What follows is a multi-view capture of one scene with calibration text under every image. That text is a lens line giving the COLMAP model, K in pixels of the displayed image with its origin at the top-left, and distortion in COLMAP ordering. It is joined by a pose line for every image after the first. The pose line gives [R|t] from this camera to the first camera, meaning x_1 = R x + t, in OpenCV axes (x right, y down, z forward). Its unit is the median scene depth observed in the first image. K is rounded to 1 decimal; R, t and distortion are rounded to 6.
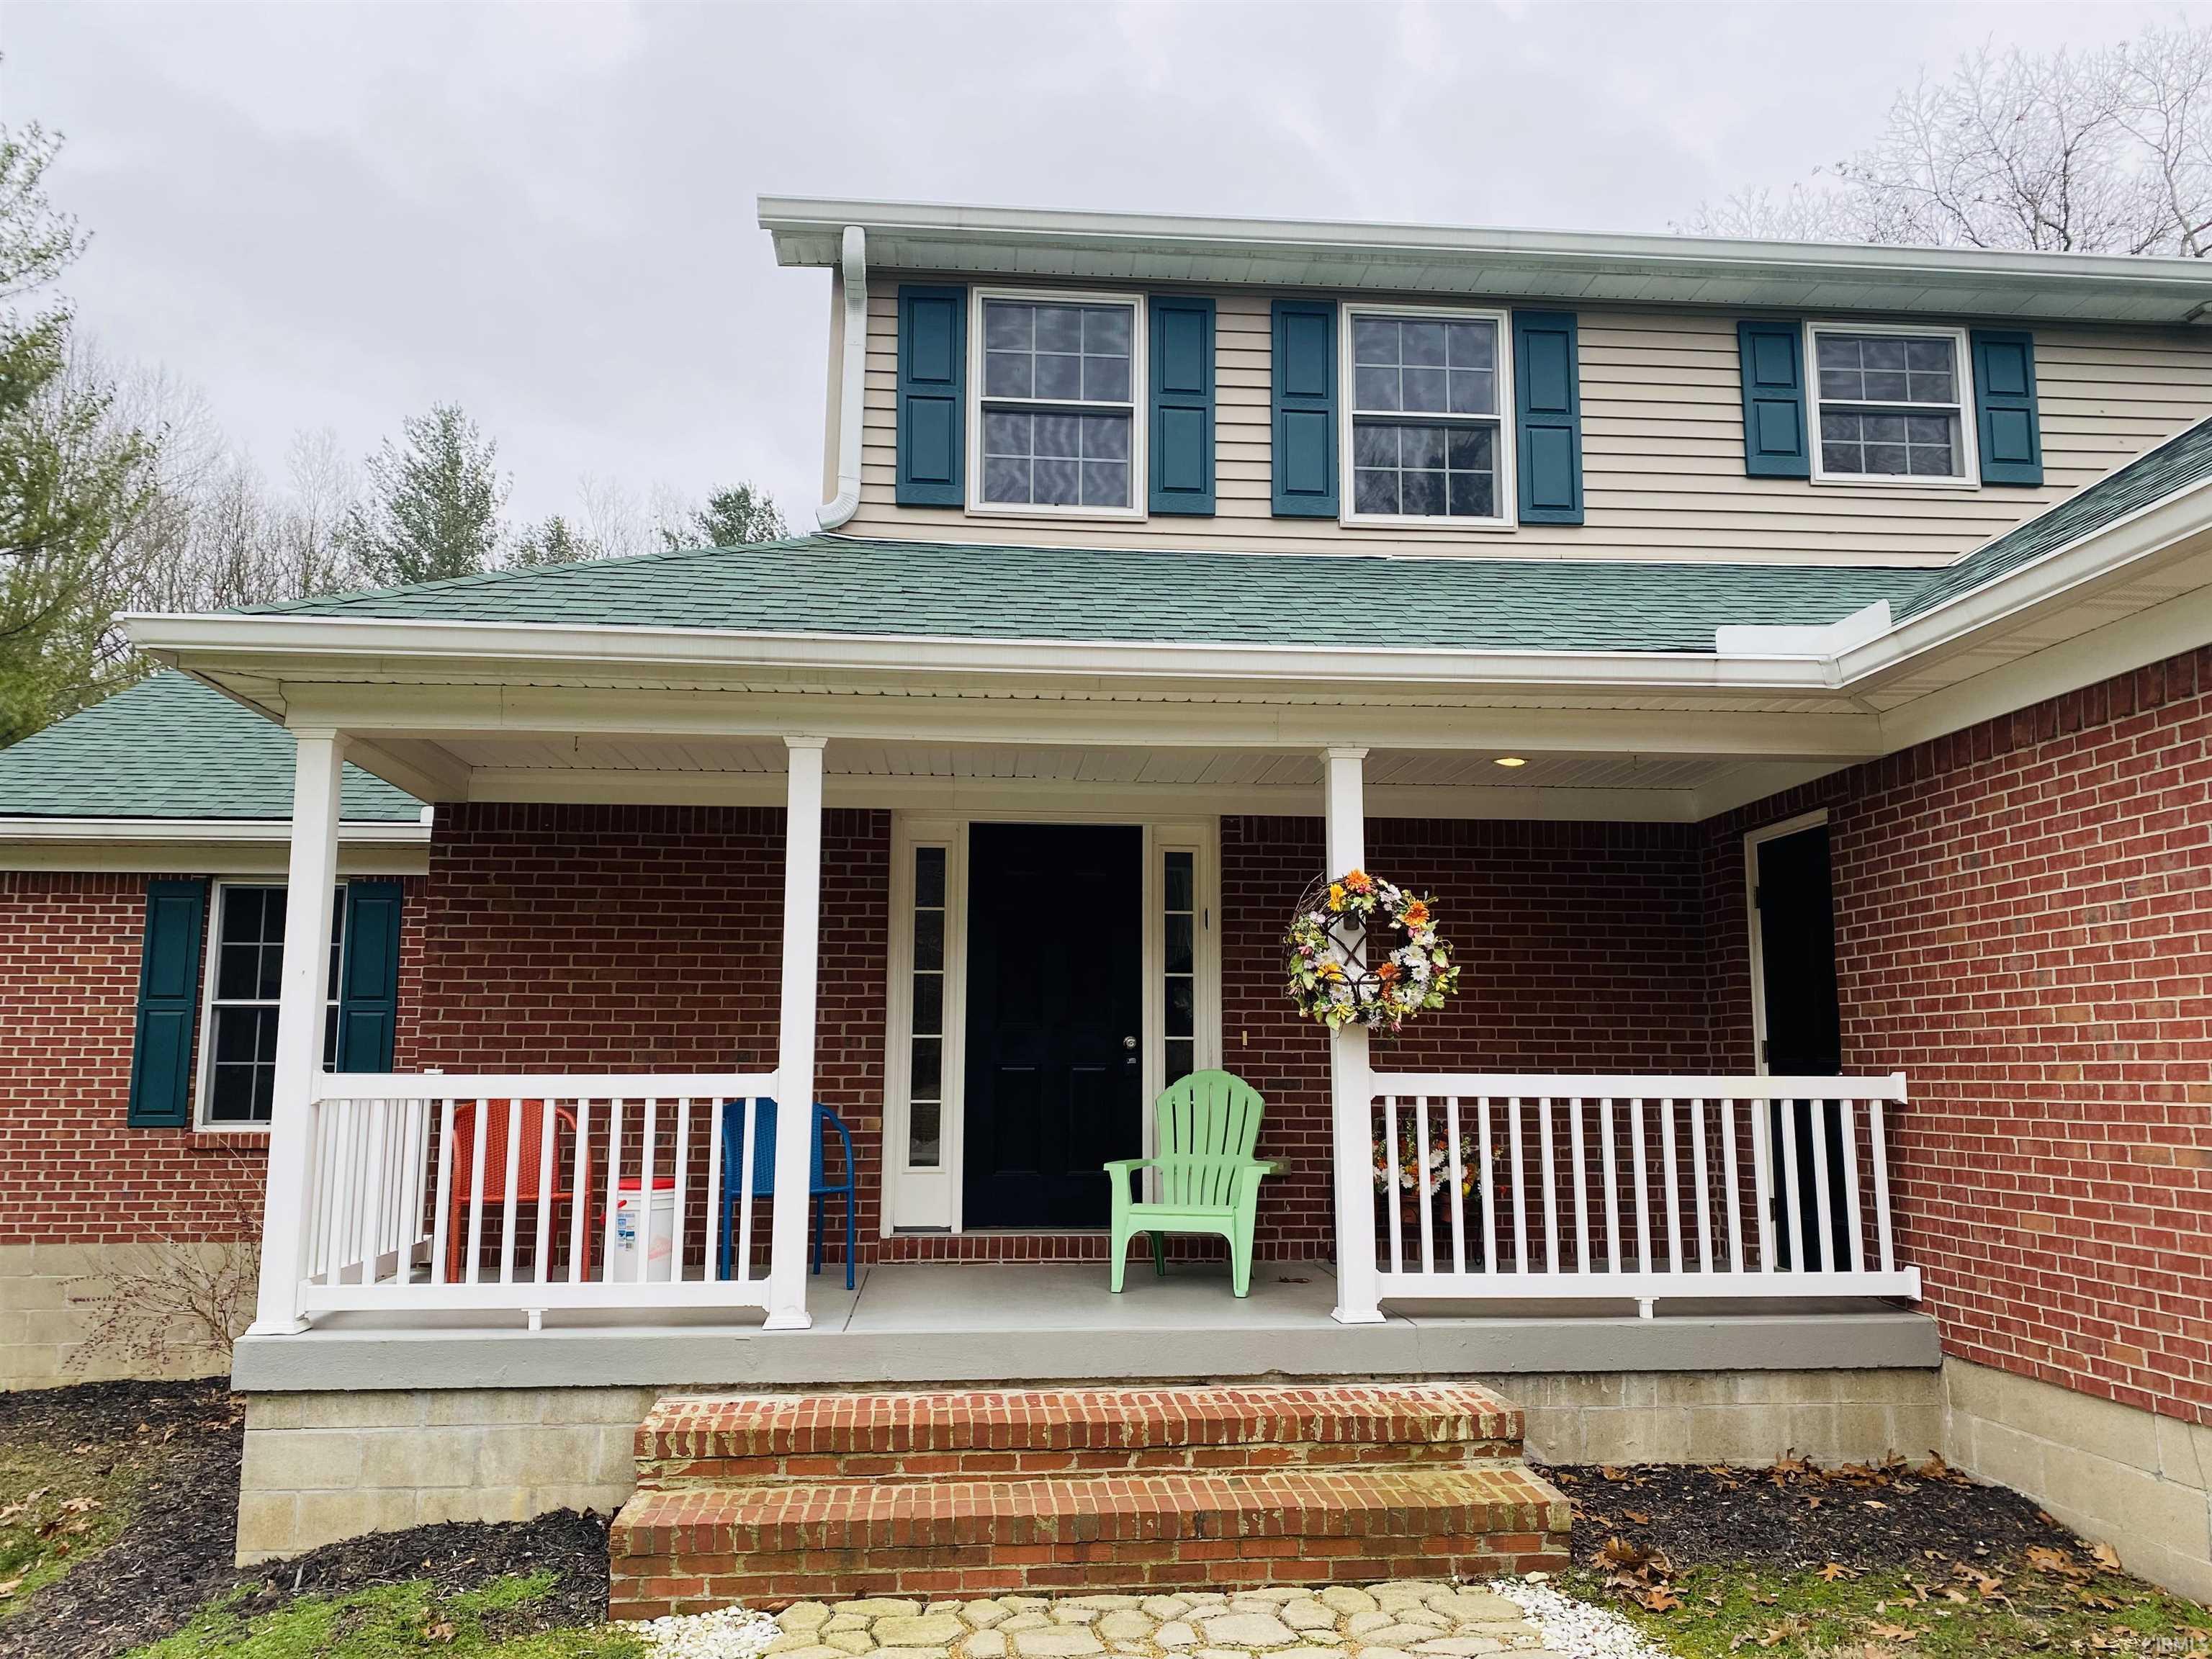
lens RADIAL K [[1676.9, 0, 1051.8], [0, 1676.9, 831.8], [0, 0, 1]] dist [0.060067, -0.057080]
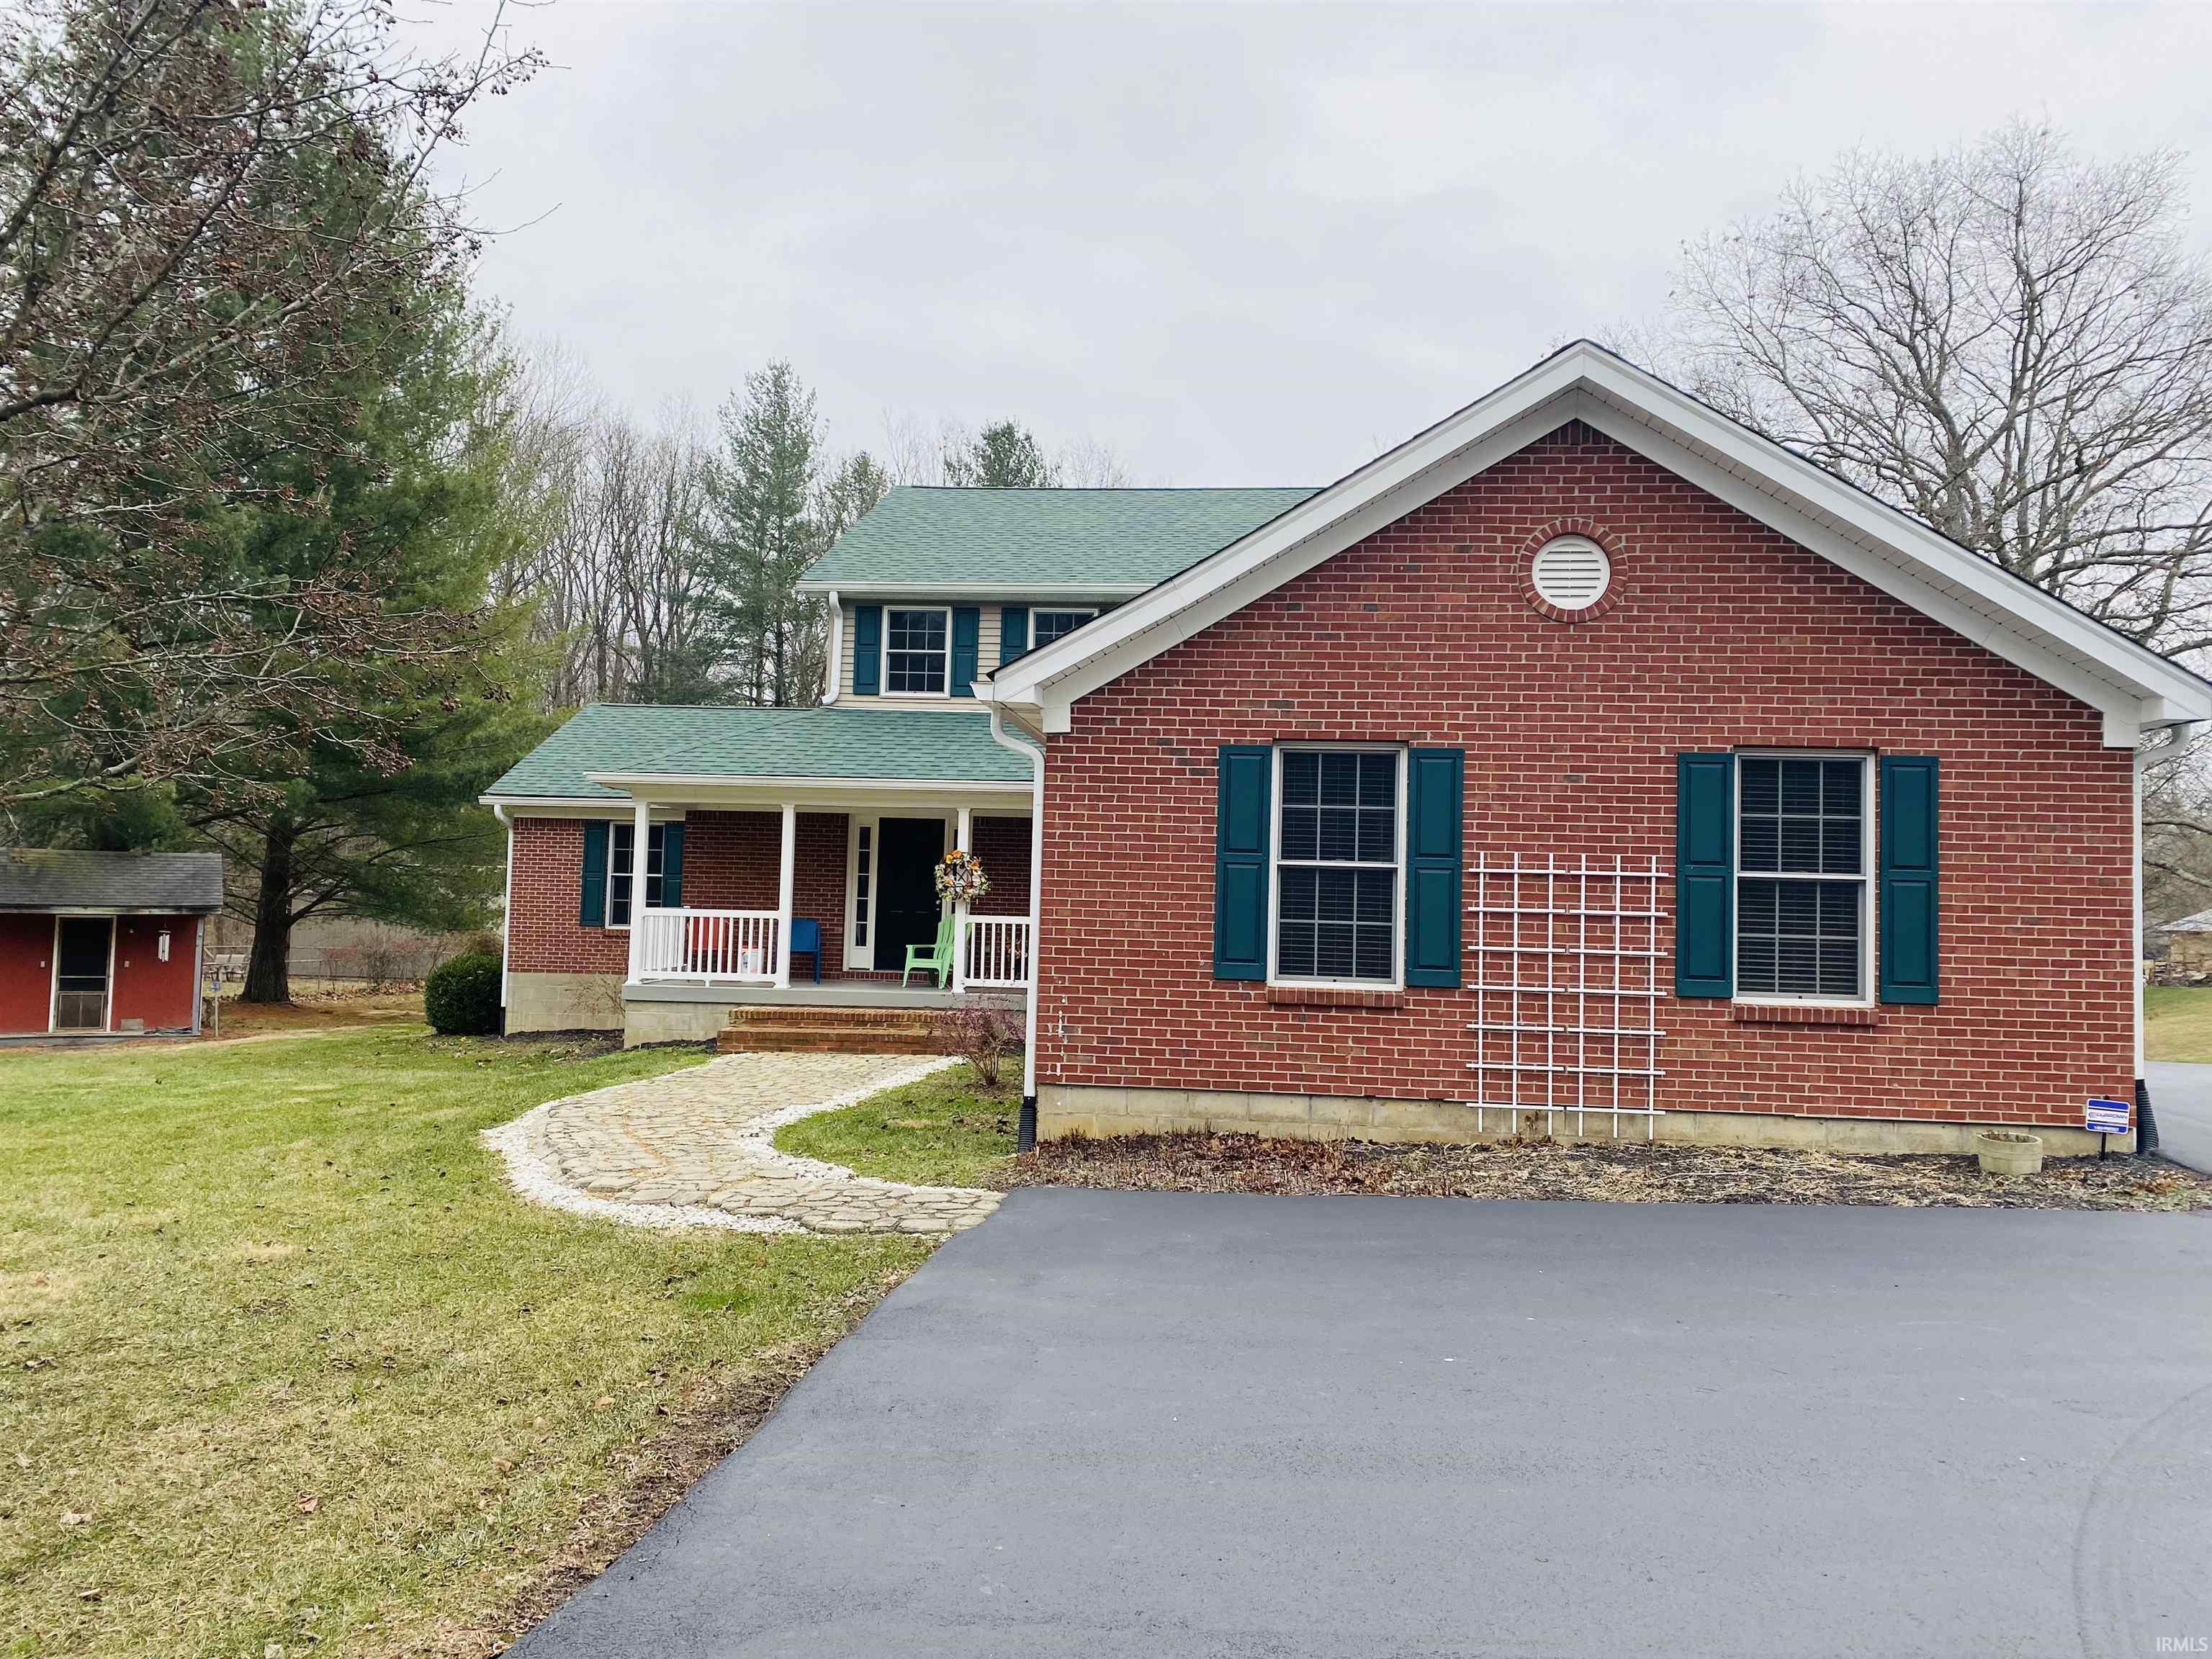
lens RADIAL K [[1676.9, 0, 1111.9], [0, 1676.9, 829.6], [0, 0, 1]] dist [0.060067, -0.057080]
pose [[0.985895, 0.015210, -0.166671, 0.766454], [0.000465, 0.995609, 0.093610, -0.238495], [0.167363, -0.092367, 0.981559, -1.555637]]
